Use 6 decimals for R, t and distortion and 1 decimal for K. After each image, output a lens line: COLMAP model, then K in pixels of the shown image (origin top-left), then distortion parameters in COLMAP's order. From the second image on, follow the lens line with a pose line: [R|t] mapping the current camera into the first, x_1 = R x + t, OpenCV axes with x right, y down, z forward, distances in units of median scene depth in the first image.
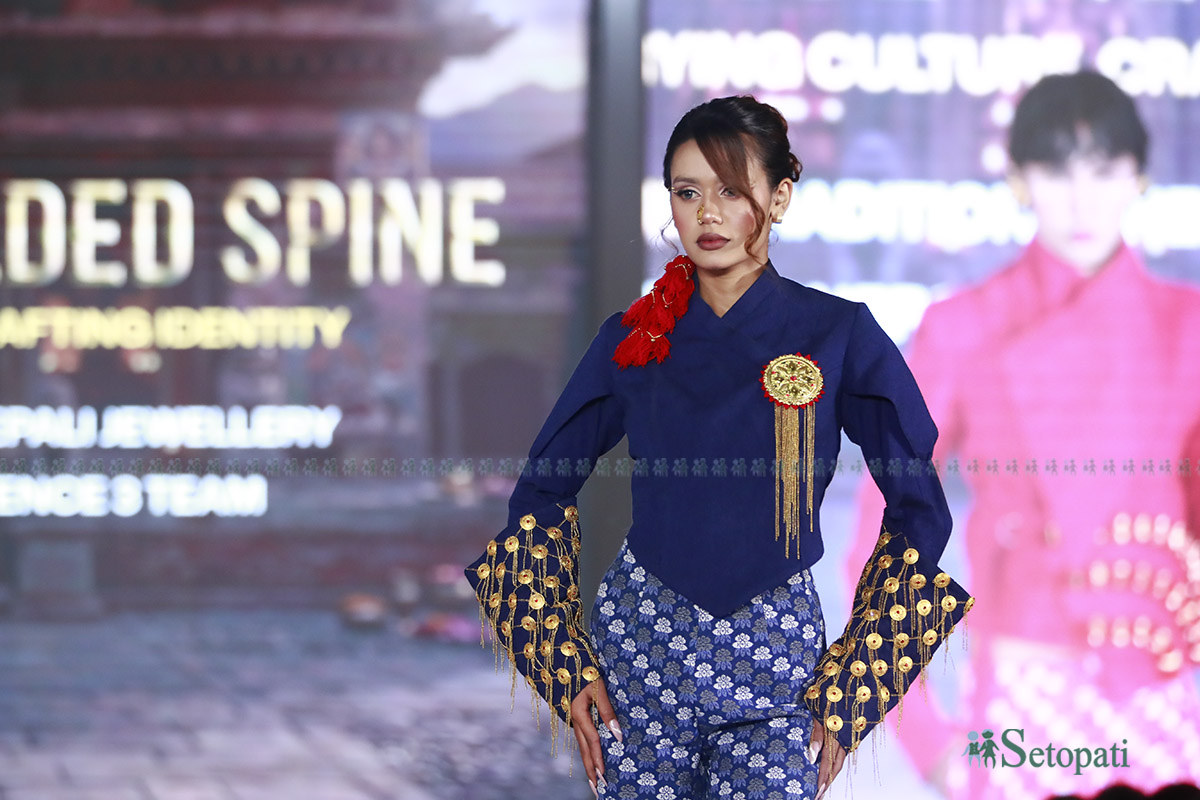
lens RADIAL K [[4387.9, 0, 600.7], [0, 4387.9, 399.4], [0, 0, 1]] dist [-0.154050, 0.000000]
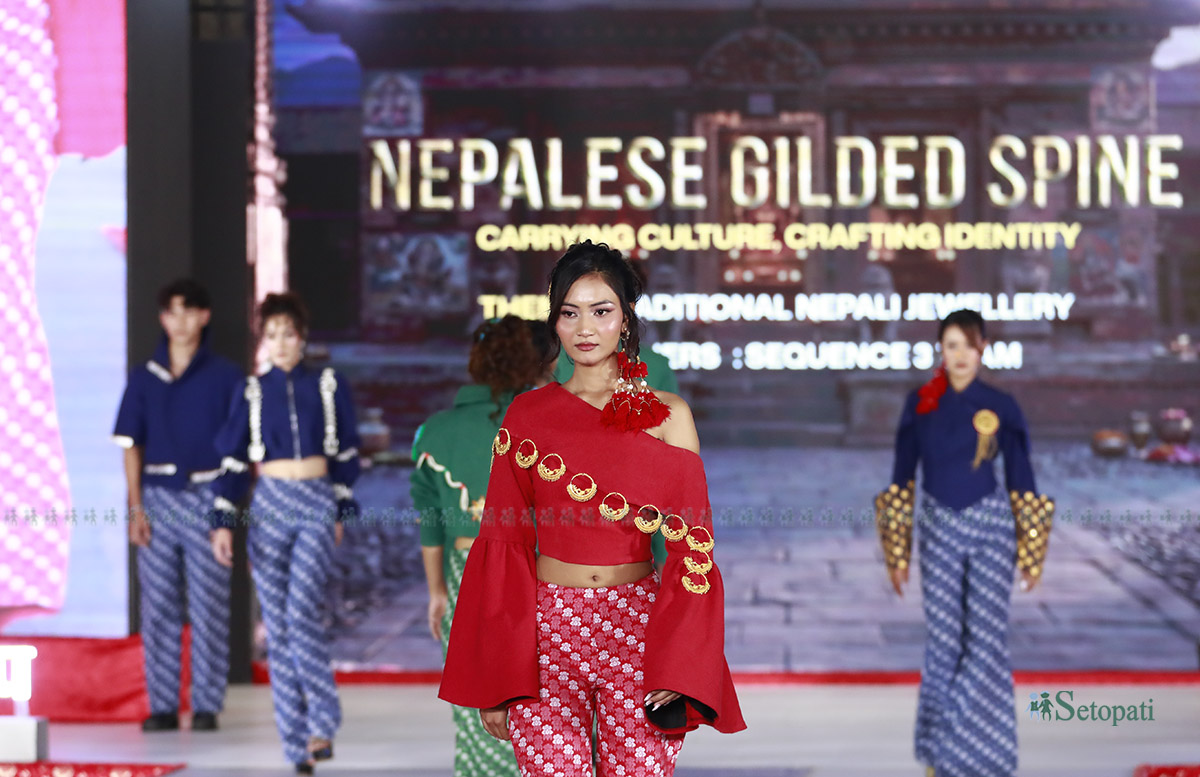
lens RADIAL K [[4760.3, 0, 602.2], [0, 4760.3, 385.7], [0, 0, 1]] dist [1.090323, 0.000000]
pose [[0.981148, -0.002496, -0.193240, 0.089246], [0.008325, 0.999534, 0.029359, -0.014892], [0.193076, -0.030414, 0.980712, -0.537051]]
